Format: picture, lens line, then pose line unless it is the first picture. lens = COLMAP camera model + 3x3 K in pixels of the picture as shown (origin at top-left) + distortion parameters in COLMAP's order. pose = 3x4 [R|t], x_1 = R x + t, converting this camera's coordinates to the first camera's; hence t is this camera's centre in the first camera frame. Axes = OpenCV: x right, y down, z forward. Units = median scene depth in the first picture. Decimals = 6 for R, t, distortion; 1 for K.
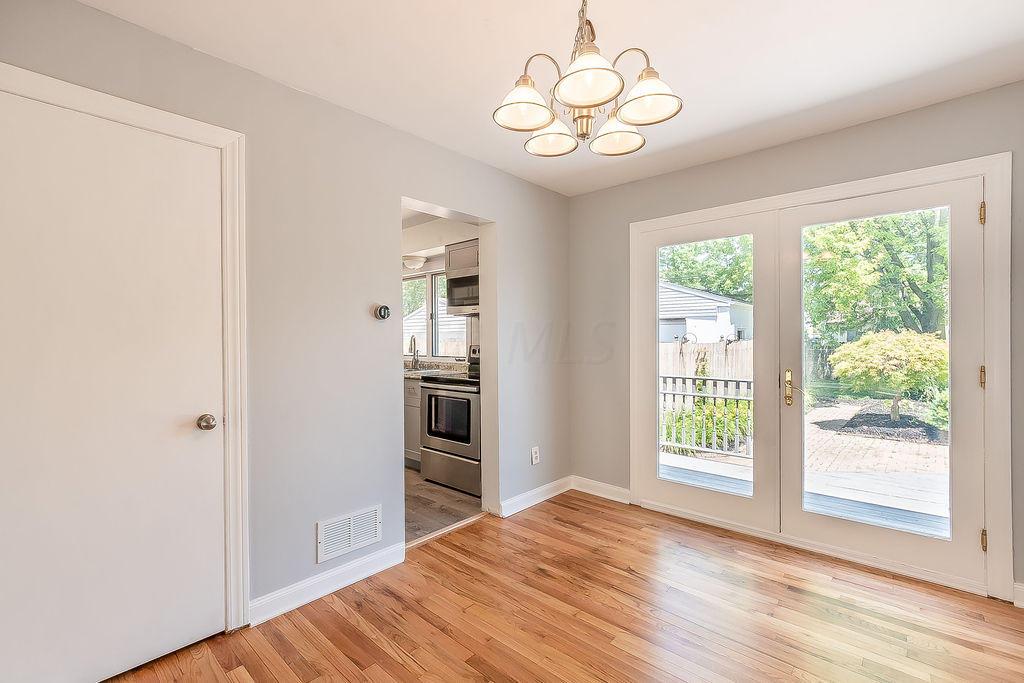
lens RADIAL K [[449.1, 0, 509.3], [0, 449.1, 342.1], [0, 0, 1]] dist [-0.001902, 0.000055]
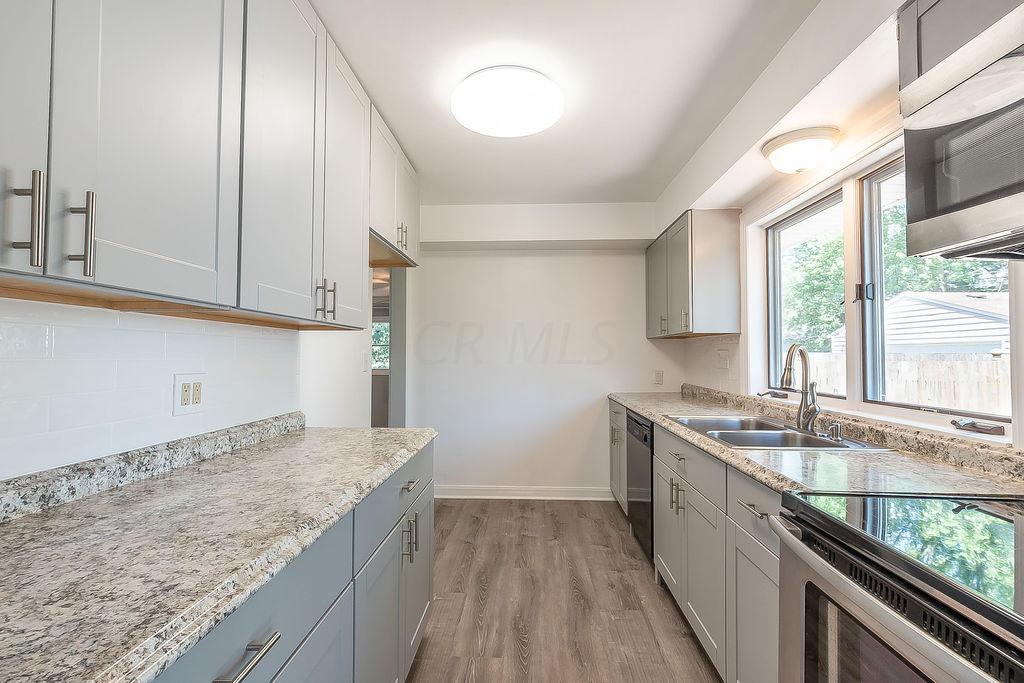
lens RADIAL K [[449.1, 0, 509.3], [0, 449.1, 342.1], [0, 0, 1]] dist [-0.001902, 0.000055]
pose [[0.633324, -0.014125, -0.773758, -0.072503], [-0.010692, 0.999578, -0.026999, -0.003359], [0.773813, 0.025372, 0.632906, 0.558465]]
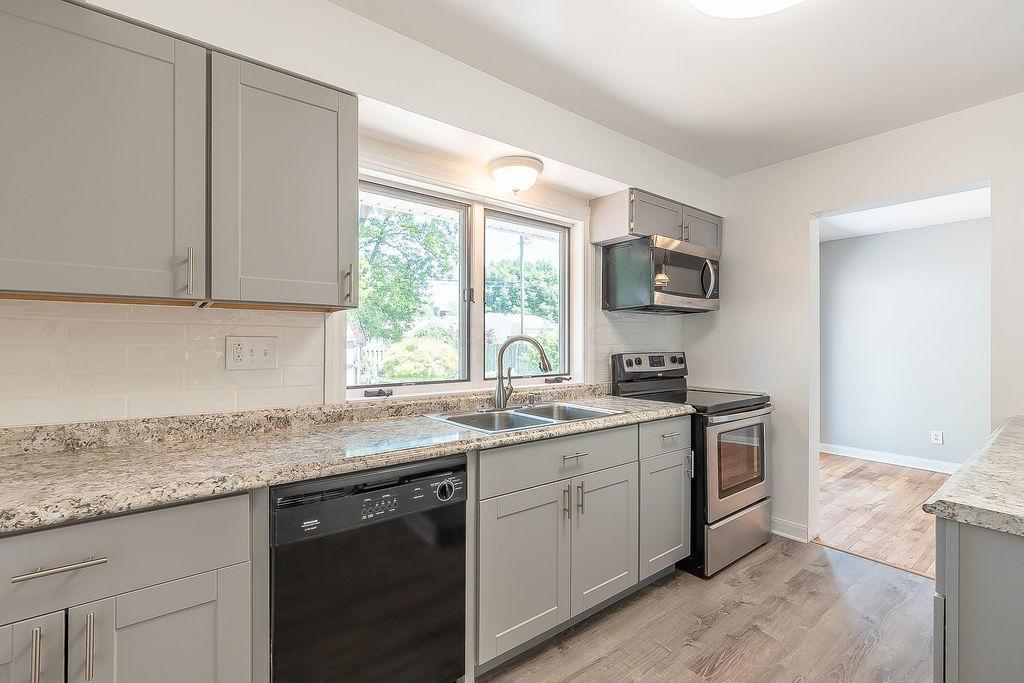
lens RADIAL K [[449.1, 0, 509.3], [0, 449.1, 342.1], [0, 0, 1]] dist [-0.001902, 0.000055]
pose [[0.175906, 0.005518, 0.984391, -0.661890], [0.004513, 0.999969, -0.006412, -0.005393], [-0.984397, 0.005571, 0.175876, 0.922609]]
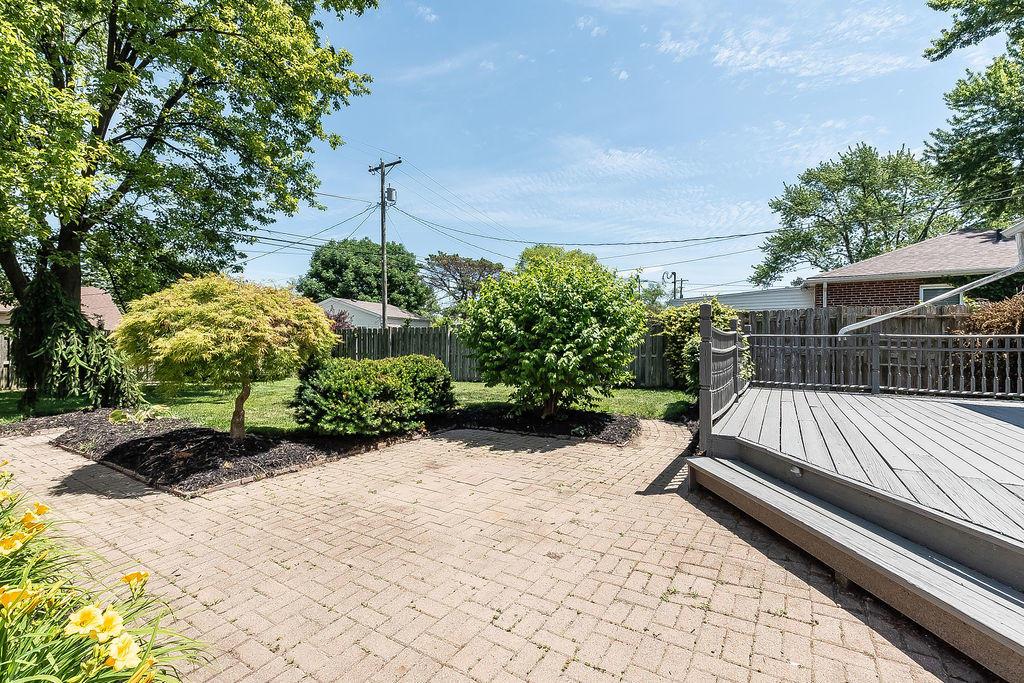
lens RADIAL K [[449.1, 0, 509.3], [0, 449.1, 342.1], [0, 0, 1]] dist [-0.001902, 0.000055]
pose [[-0.177459, 0.005531, 0.984113, -0.604640], [0.007118, 0.999965, -0.004337, 0.000454], [-0.984102, 0.006236, -0.177492, 0.944990]]
